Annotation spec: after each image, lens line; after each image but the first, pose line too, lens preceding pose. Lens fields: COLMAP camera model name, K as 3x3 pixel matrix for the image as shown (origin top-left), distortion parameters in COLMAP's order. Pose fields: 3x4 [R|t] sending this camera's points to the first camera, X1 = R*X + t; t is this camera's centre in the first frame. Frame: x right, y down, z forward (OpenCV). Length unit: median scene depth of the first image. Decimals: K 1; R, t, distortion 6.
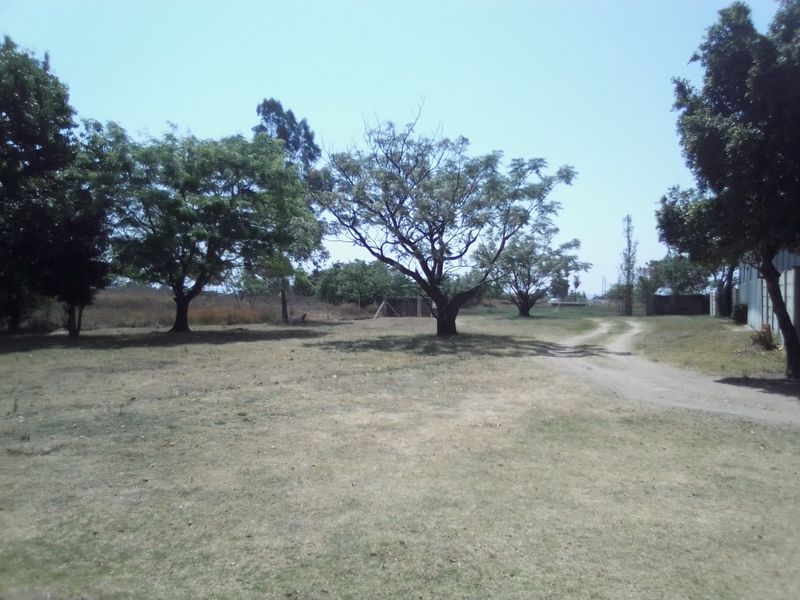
lens RADIAL K [[629.8, 0, 409.2], [0, 629.8, 303.1], [0, 0, 1]] dist [0.109162, -0.130052]
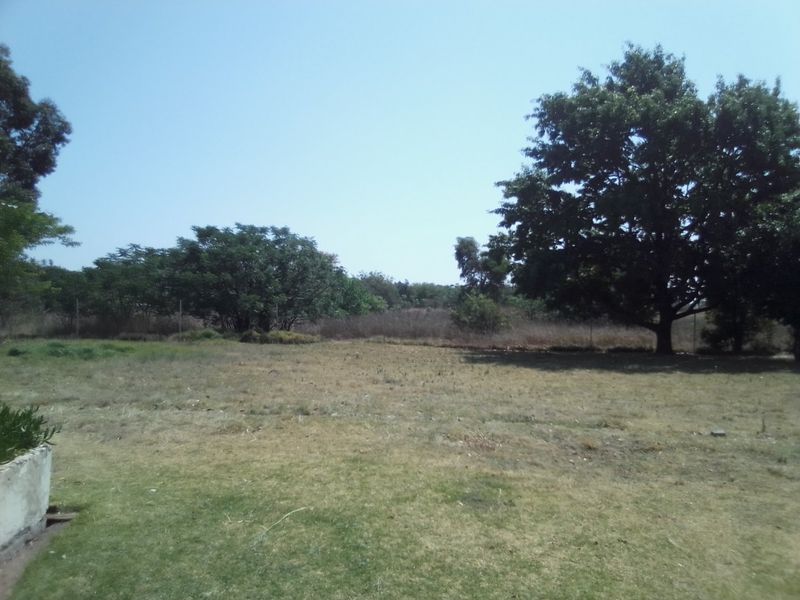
lens RADIAL K [[629.8, 0, 409.6], [0, 629.8, 298.2], [0, 0, 1]] dist [0.109162, -0.130052]
pose [[0.533150, -0.017969, -0.845830, -0.018320], [-0.018773, 0.999277, -0.033062, -0.000121], [0.845813, 0.033506, 0.532427, -0.013408]]
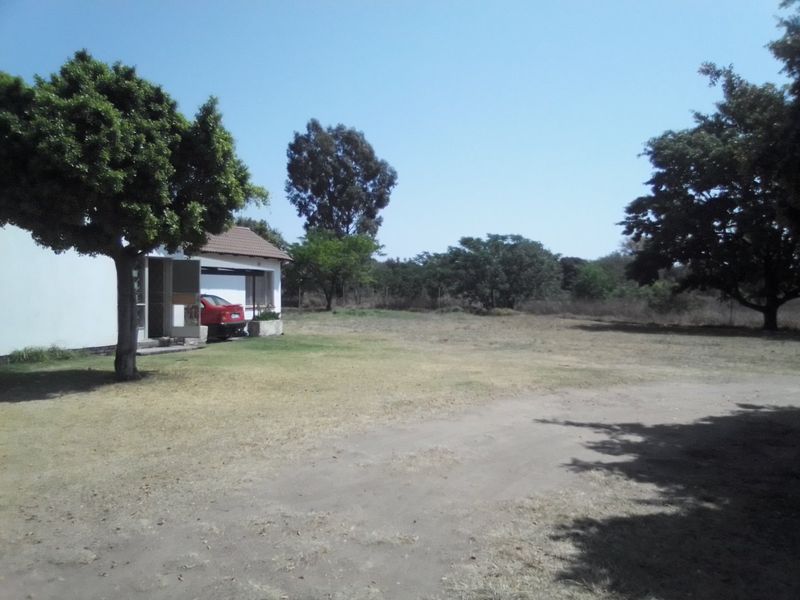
lens RADIAL K [[629.8, 0, 399.2], [0, 629.8, 299.8], [0, 0, 1]] dist [0.109162, -0.130052]
pose [[-0.005165, 0.002781, -0.999983, 0.661578], [-0.032462, 0.999469, 0.002948, 0.007778], [0.999460, 0.032477, -0.005072, 0.162161]]
